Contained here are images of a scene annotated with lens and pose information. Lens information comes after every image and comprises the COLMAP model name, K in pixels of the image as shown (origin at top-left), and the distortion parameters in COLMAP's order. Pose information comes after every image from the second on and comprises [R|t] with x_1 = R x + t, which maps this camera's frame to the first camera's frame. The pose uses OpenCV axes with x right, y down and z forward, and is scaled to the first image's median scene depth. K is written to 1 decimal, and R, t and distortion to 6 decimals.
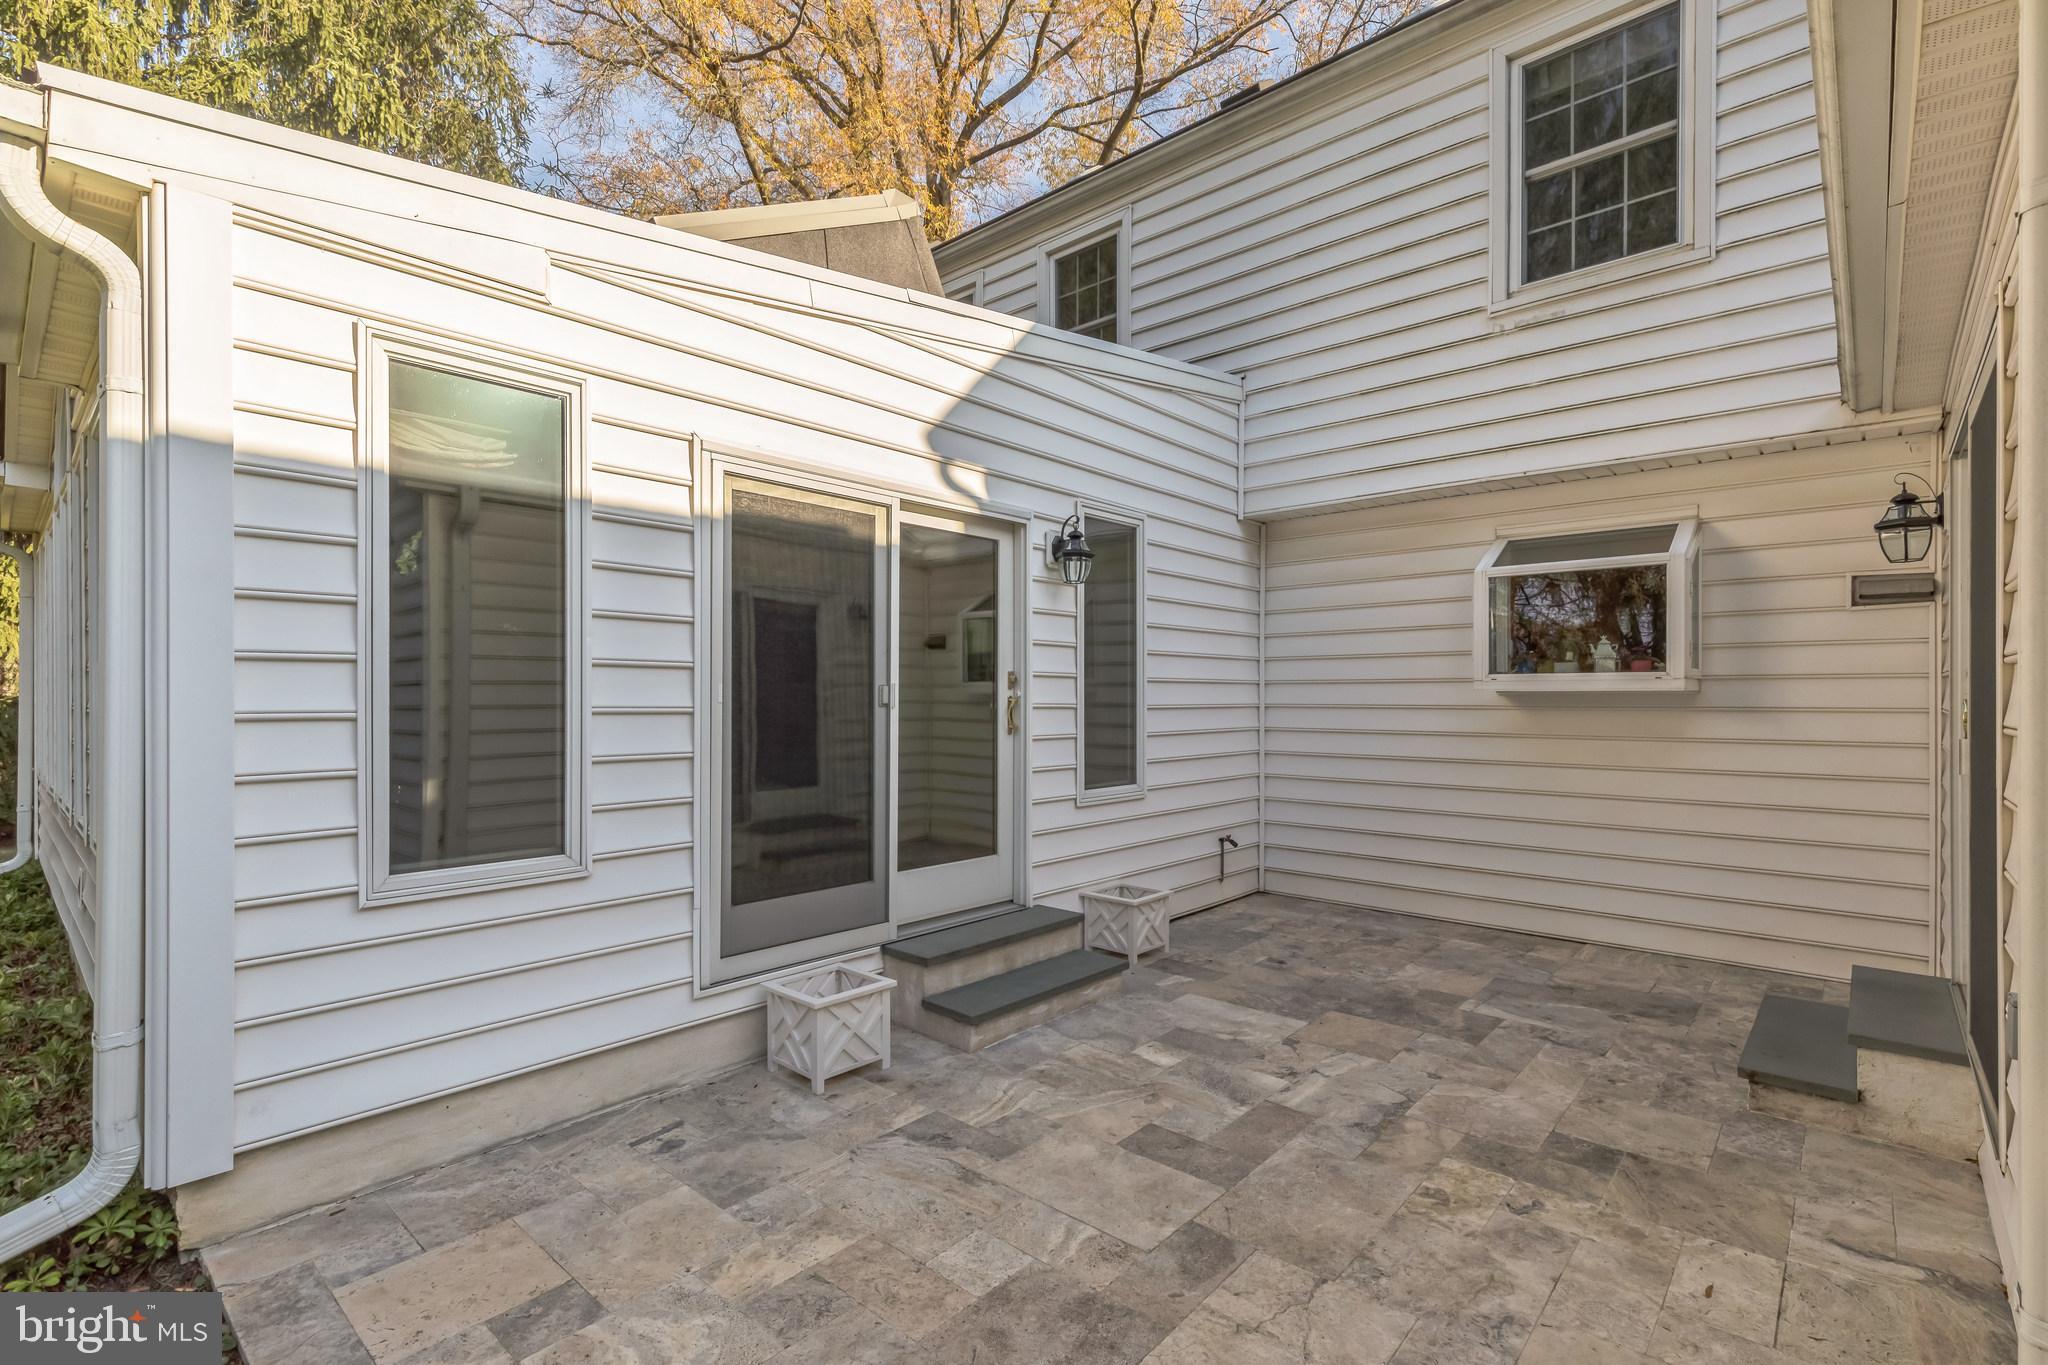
lens RADIAL K [[933.6, 0, 1025.7], [0, 933.6, 692.5], [0, 0, 1]] dist [0.012898, -0.000314]
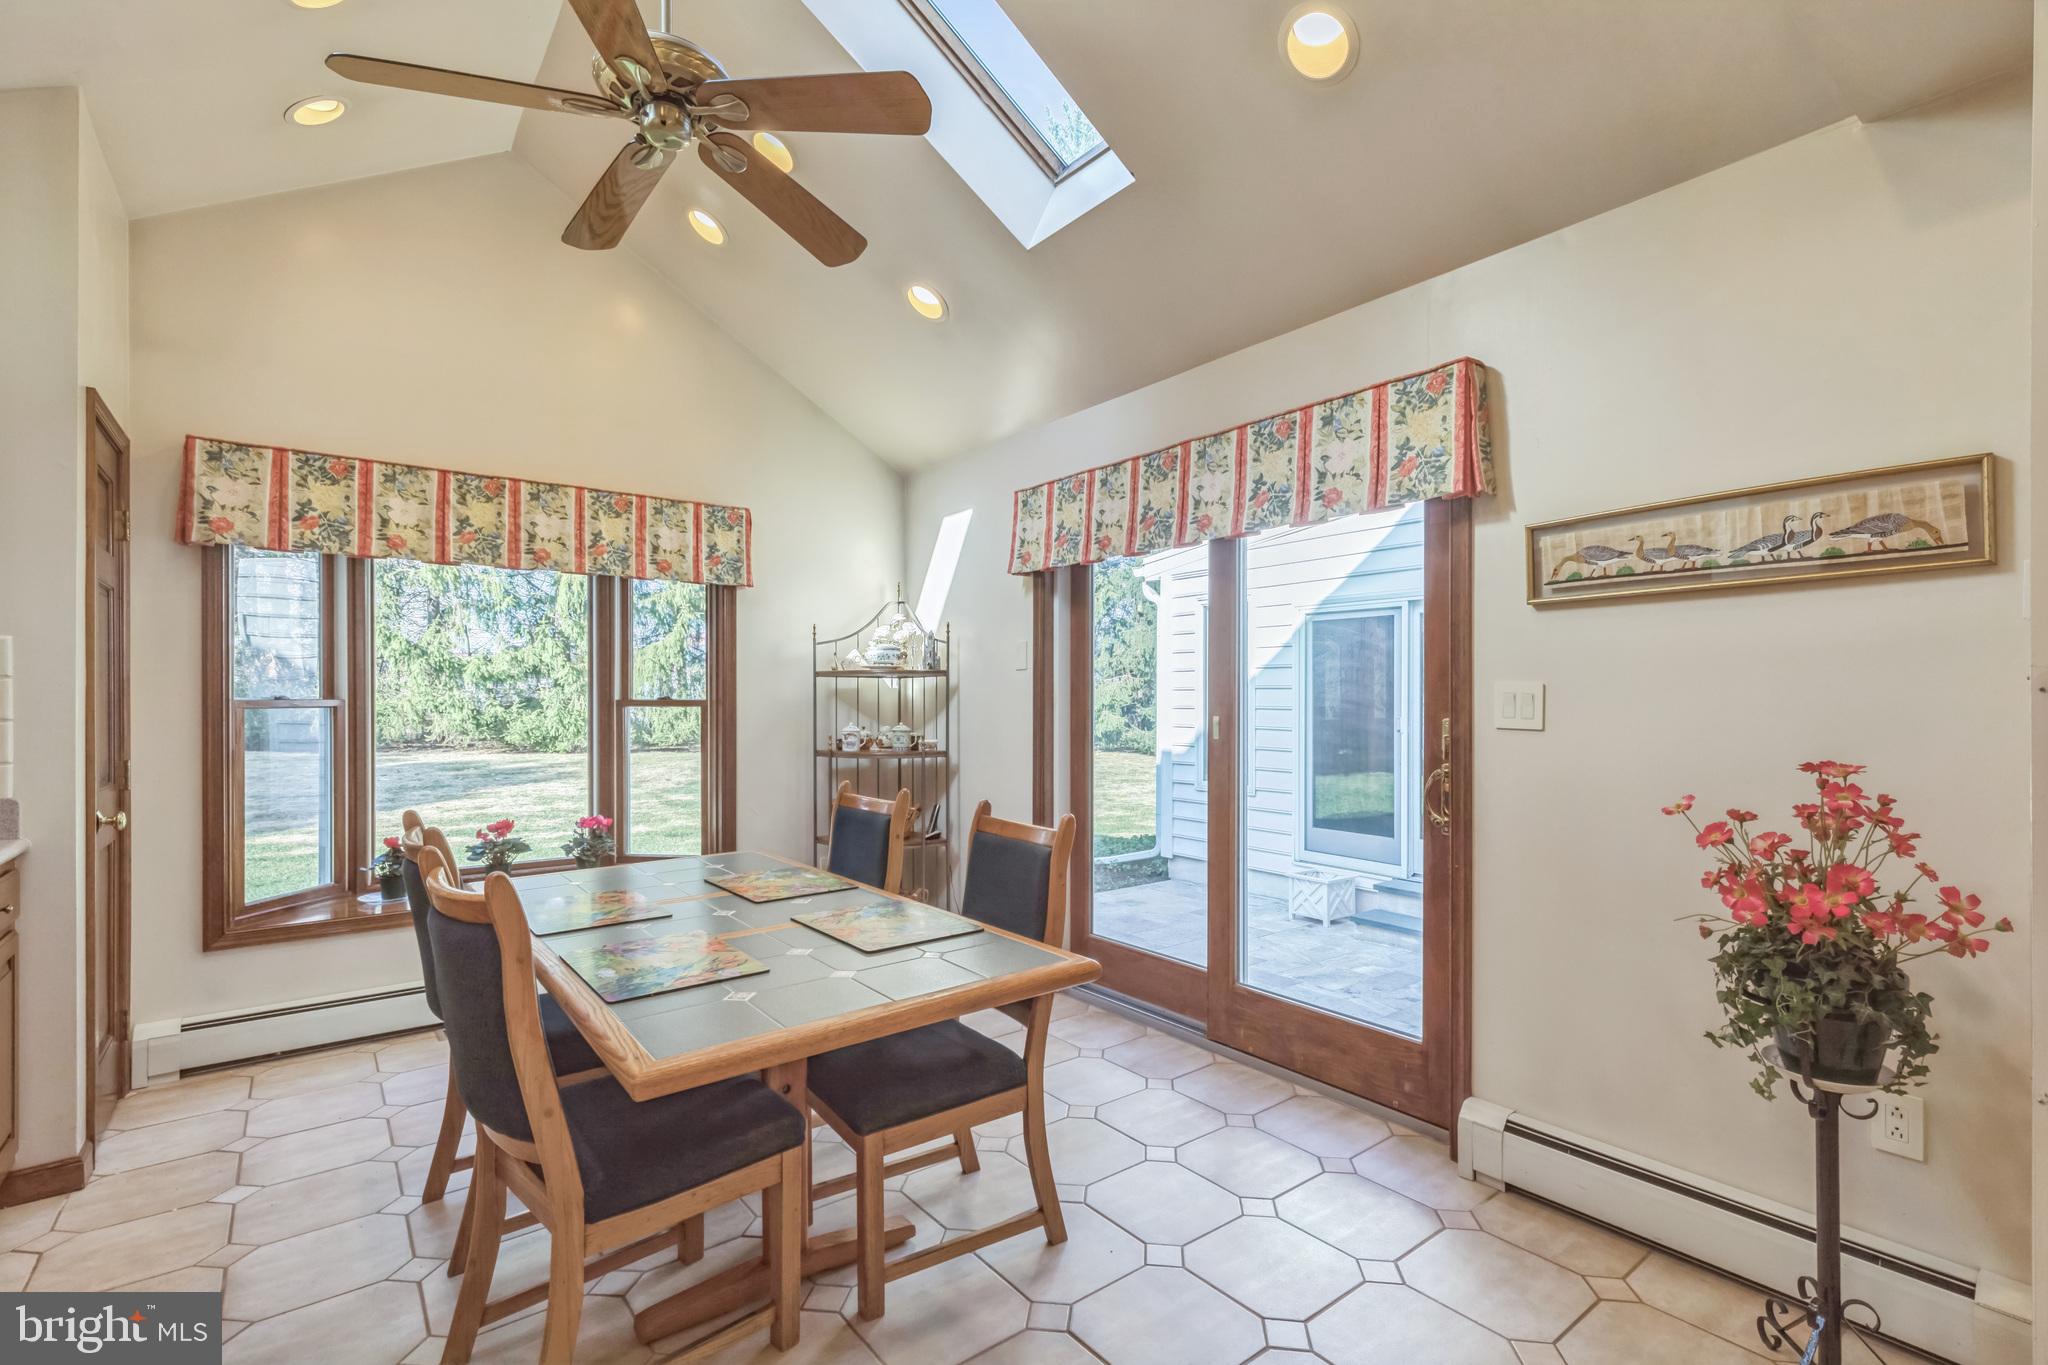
lens RADIAL K [[933.6, 0, 1023.8], [0, 933.6, 700.9], [0, 0, 1]] dist [0.012898, -0.000314]
pose [[-0.182155, 0.003997, -0.983262, 1.926877], [0.005023, 0.999982, 0.003134, -0.055952], [0.983257, -0.004368, -0.182172, 0.823429]]
